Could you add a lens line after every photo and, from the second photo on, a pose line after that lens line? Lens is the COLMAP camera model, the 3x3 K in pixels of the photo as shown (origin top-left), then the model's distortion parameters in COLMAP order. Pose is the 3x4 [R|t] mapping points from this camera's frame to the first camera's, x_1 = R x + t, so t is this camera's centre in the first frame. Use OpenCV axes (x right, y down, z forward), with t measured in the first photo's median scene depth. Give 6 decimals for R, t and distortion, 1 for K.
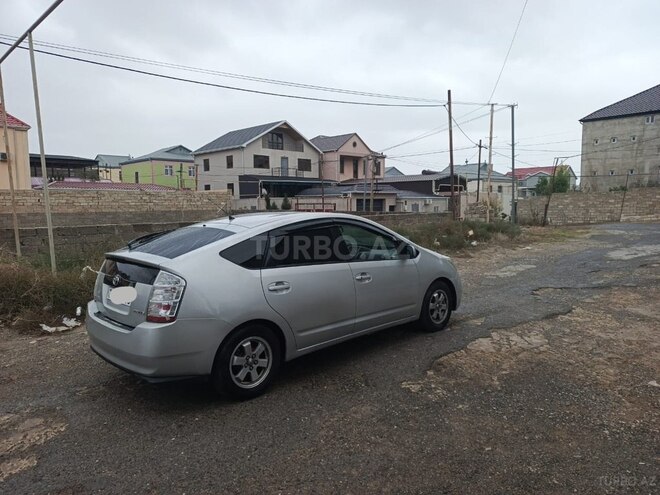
lens RADIAL K [[465.4, 0, 328.1], [0, 465.4, 249.8], [0, 0, 1]] dist [0.030333, -0.021590]
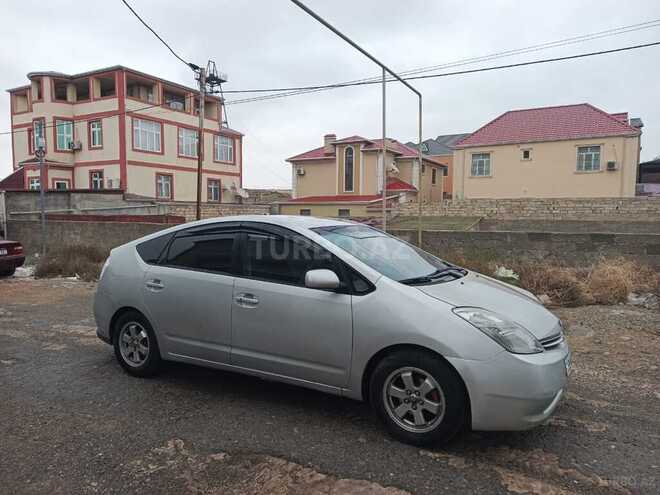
lens RADIAL K [[467.1, 0, 327.9], [0, 467.1, 249.2], [0, 0, 1]] dist [0.027164, -0.019888]
pose [[0.286535, 0.080368, -0.954693, 0.144529], [-0.099602, 0.993575, 0.053747, -0.013531], [0.952878, 0.079689, 0.292699, 0.152247]]
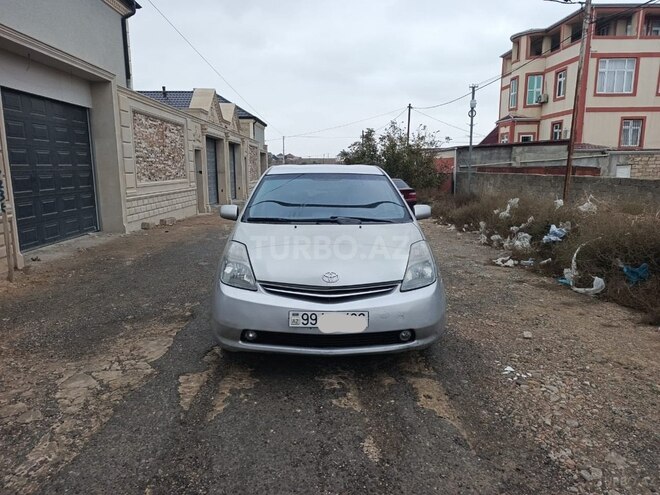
lens RADIAL K [[467.1, 0, 327.9], [0, 467.1, 249.2], [0, 0, 1]] dist [0.027164, -0.019888]
pose [[-0.673608, 0.139629, -0.725780, 0.126978], [-0.057819, 0.969028, 0.240089, -0.027266], [0.736824, 0.203689, -0.644671, 0.314897]]
